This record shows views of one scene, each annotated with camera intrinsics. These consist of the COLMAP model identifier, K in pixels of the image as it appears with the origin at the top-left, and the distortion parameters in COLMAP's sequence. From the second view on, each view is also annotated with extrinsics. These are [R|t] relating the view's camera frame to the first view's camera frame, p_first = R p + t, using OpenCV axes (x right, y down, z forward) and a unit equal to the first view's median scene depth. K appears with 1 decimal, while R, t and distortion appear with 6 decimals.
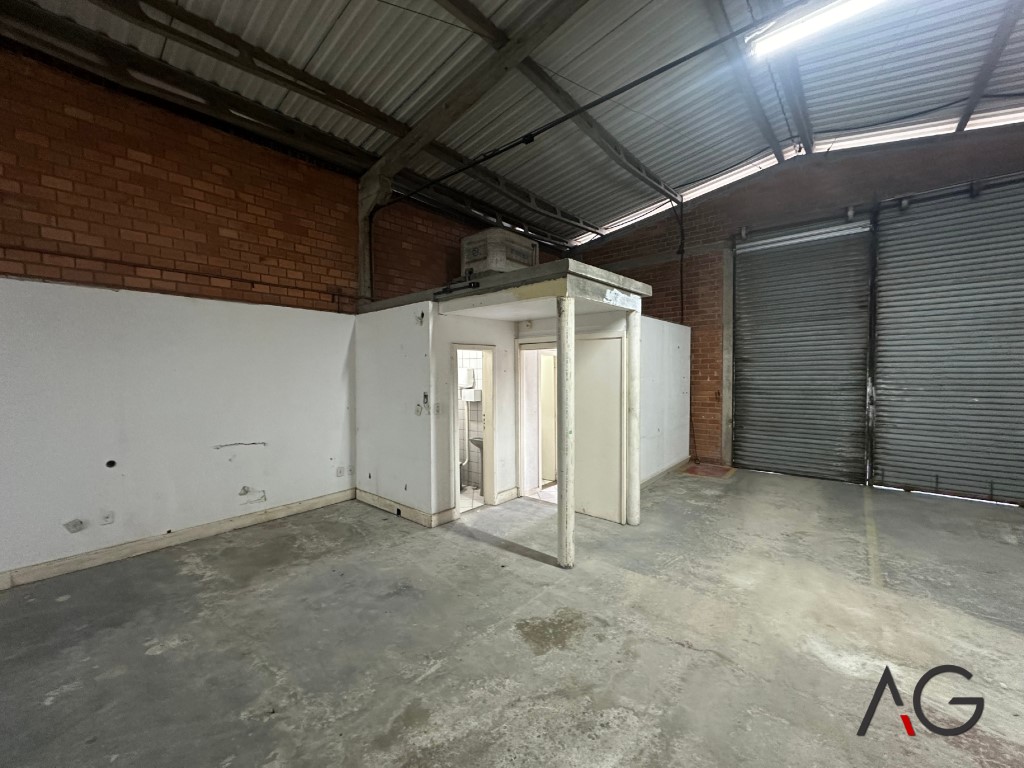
lens RADIAL K [[407.5, 0, 512.0], [0, 407.5, 384.0], [0, 0, 1]] dist [-0.001668, 0.000065]
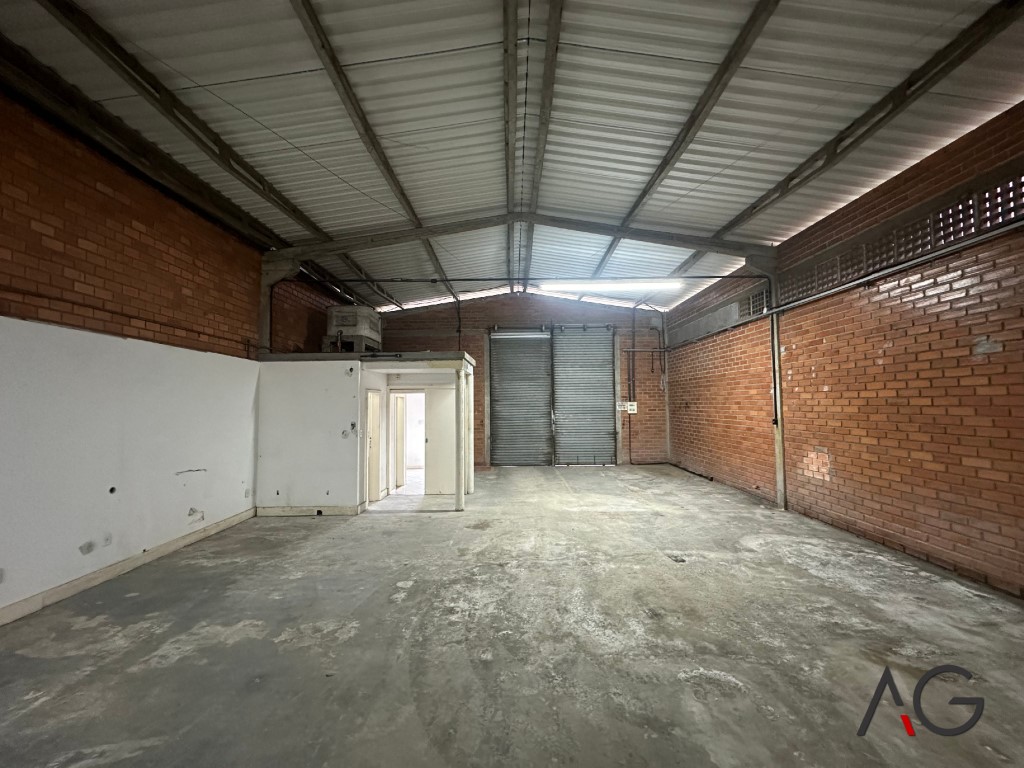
lens RADIAL K [[407.5, 0, 512.0], [0, 407.5, 384.0], [0, 0, 1]] dist [-0.001668, 0.000065]
pose [[0.758162, 0.035302, 0.651110, -0.651593], [0.023589, 0.996395, -0.081490, 0.015194], [-0.651639, 0.077142, 0.754596, -0.435727]]
